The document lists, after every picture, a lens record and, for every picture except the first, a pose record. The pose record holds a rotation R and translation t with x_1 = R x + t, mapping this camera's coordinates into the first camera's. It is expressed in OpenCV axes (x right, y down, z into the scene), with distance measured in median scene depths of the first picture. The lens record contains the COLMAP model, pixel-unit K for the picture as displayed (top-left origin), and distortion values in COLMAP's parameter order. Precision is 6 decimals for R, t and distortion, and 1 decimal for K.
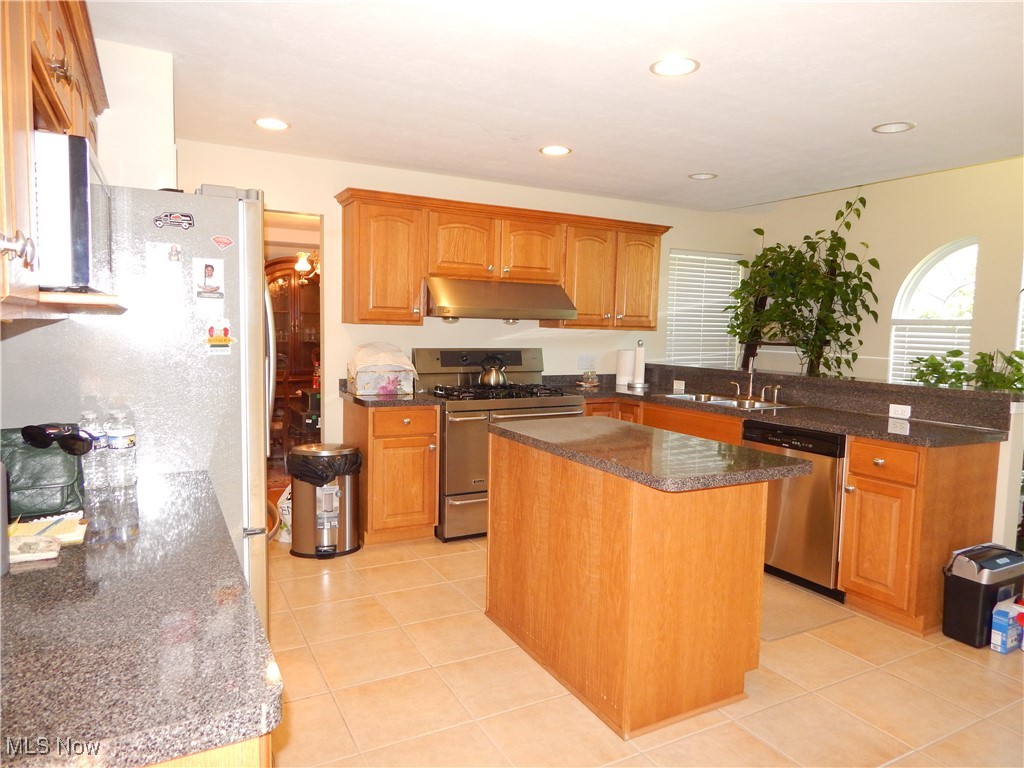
lens RADIAL K [[668.4, 0, 518.7], [0, 668.4, 386.1], [0, 0, 1]] dist [-0.000608, -0.011822]
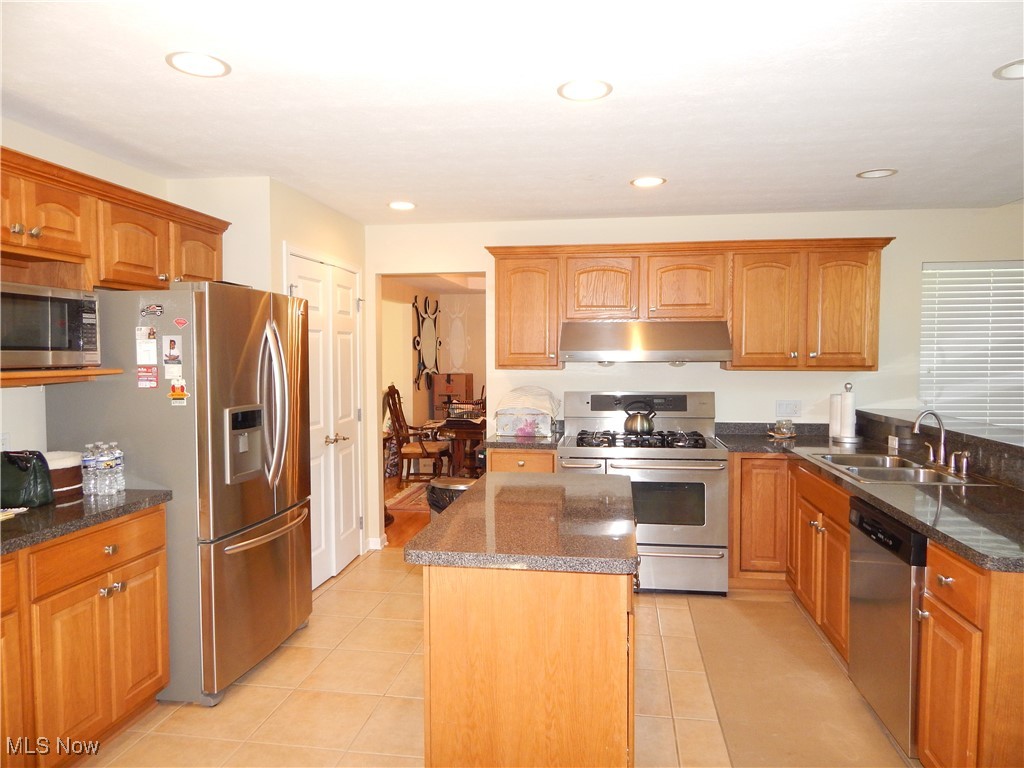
lens RADIAL K [[668.4, 0, 519.5], [0, 668.4, 382.4], [0, 0, 1]] dist [-0.000608, -0.011822]
pose [[0.795283, 0.002125, -0.606235, 0.360929], [-0.033989, 0.998577, -0.041087, -0.023871], [0.605285, 0.053281, 0.794223, 0.131549]]
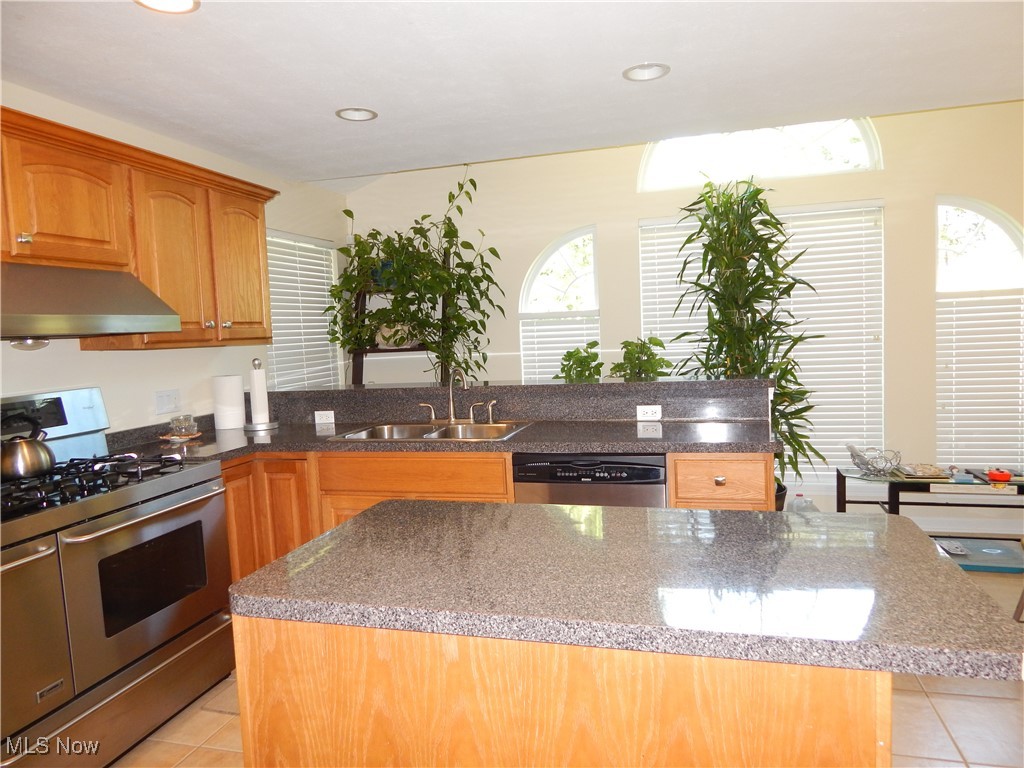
lens RADIAL K [[668.4, 0, 513.6], [0, 668.4, 383.9], [0, 0, 1]] dist [-0.000608, -0.011822]
pose [[0.695939, -0.110138, 0.709604, -0.115757], [0.123082, 0.991840, 0.033233, -0.035096], [-0.707474, 0.064211, 0.703816, 0.361688]]
